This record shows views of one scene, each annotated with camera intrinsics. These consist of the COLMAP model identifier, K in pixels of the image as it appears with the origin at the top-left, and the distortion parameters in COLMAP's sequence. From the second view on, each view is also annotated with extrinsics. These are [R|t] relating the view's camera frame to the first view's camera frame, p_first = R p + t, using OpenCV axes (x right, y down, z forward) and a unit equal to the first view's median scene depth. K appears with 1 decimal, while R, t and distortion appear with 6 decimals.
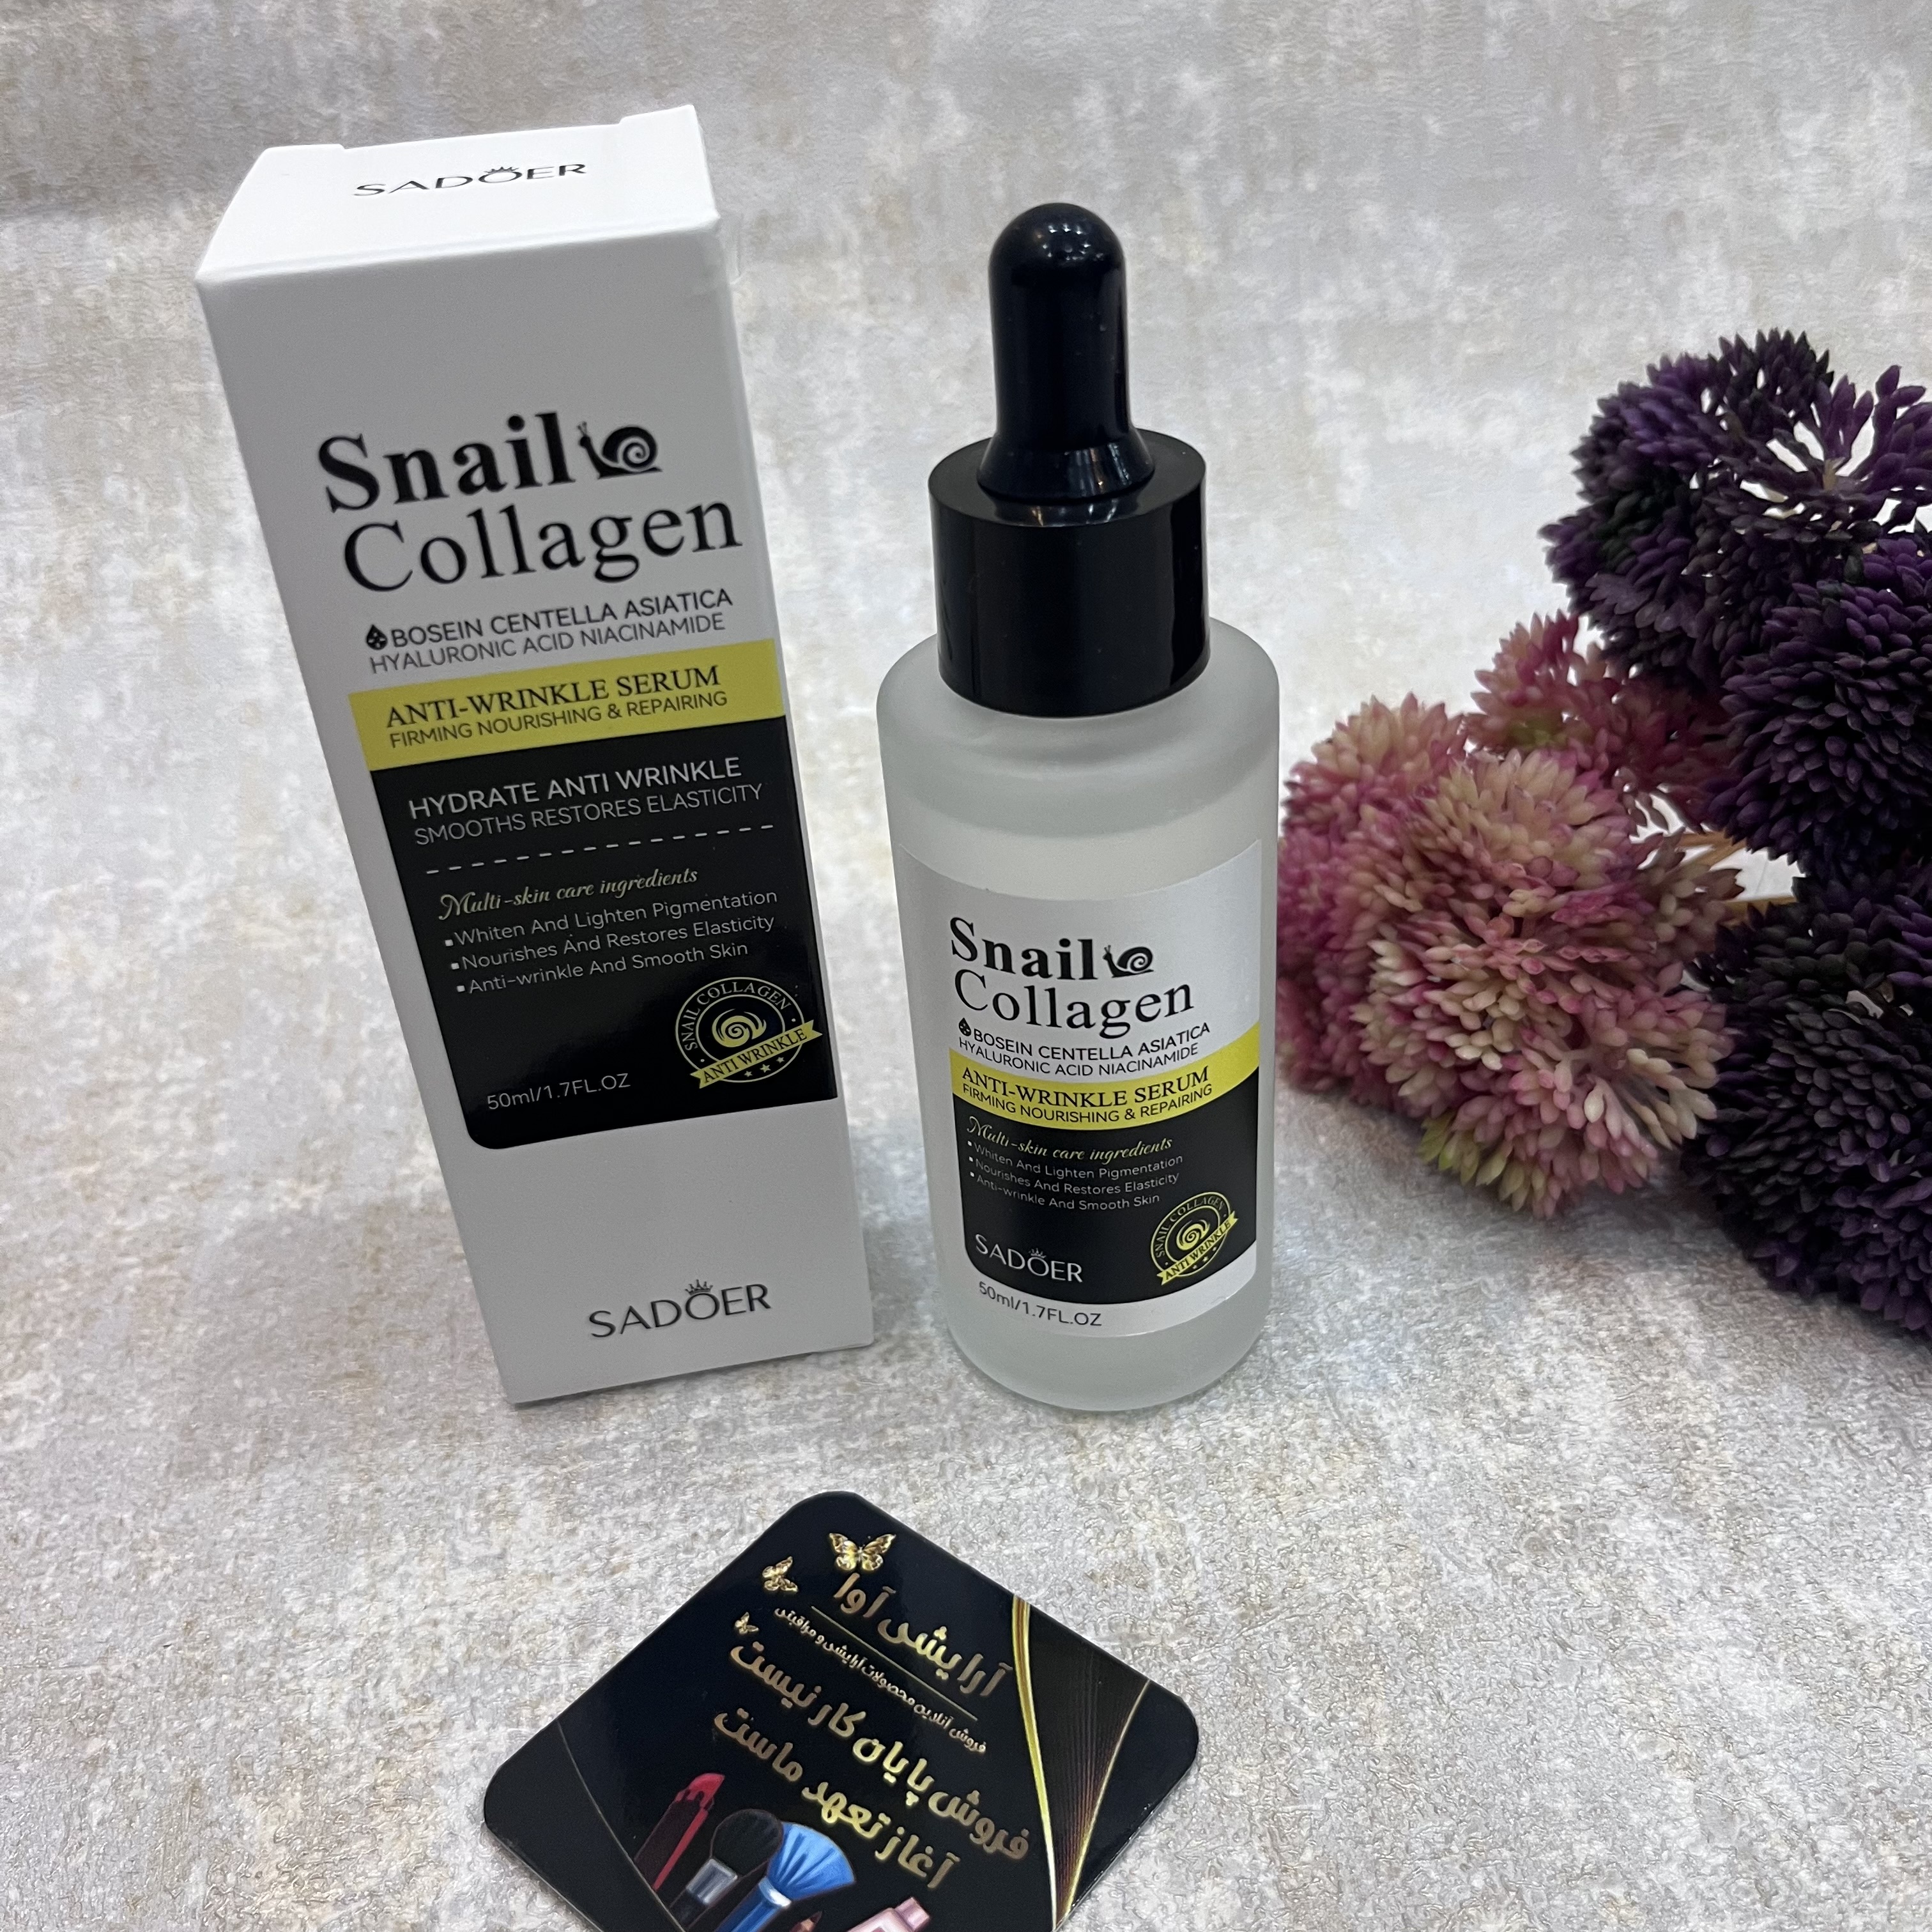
lens RADIAL K [[2067.6, 0, 957.5], [0, 2067.6, 915.0], [0, 0, 1]] dist [0.059868, -0.200980]
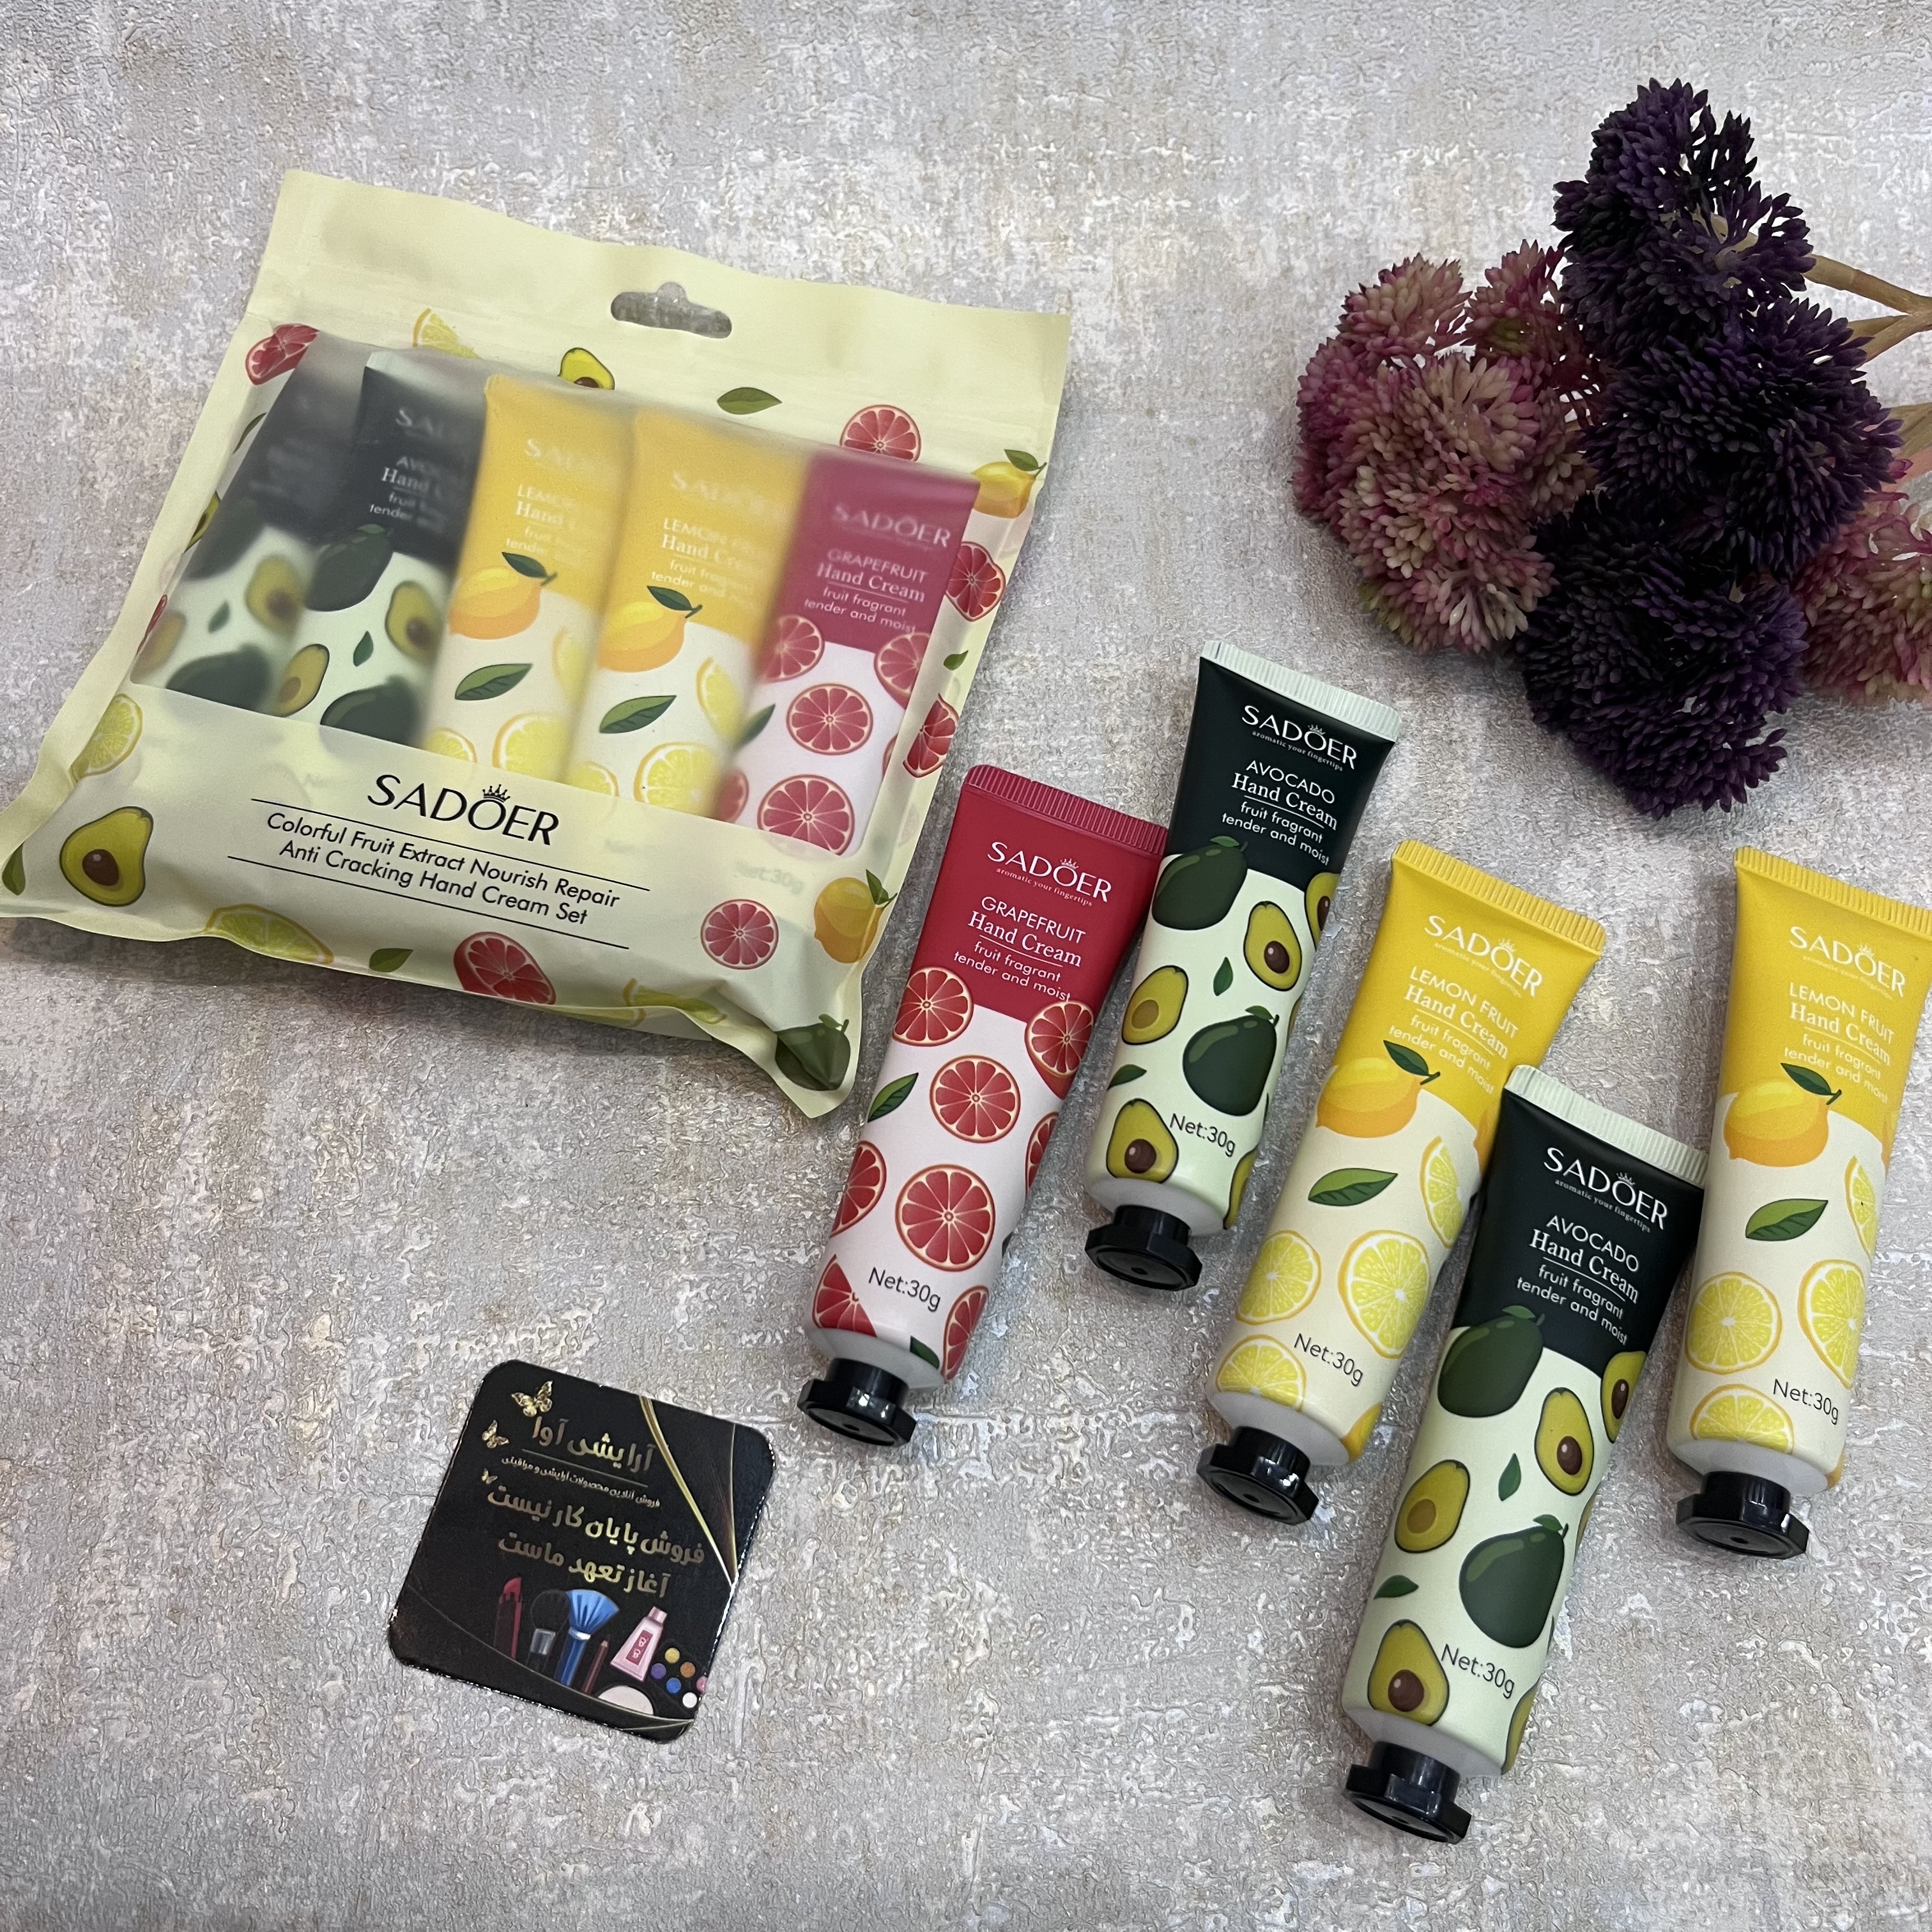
lens RADIAL K [[2049.3, 0, 974.6], [0, 2049.3, 933.8], [0, 0, 1]] dist [0.016701, 0.010061]
pose [[0.986705, 0.160272, 0.026939, -0.081657], [-0.149759, 0.832266, 0.533766, -0.552559], [0.063127, -0.530704, 0.845203, -0.588102]]
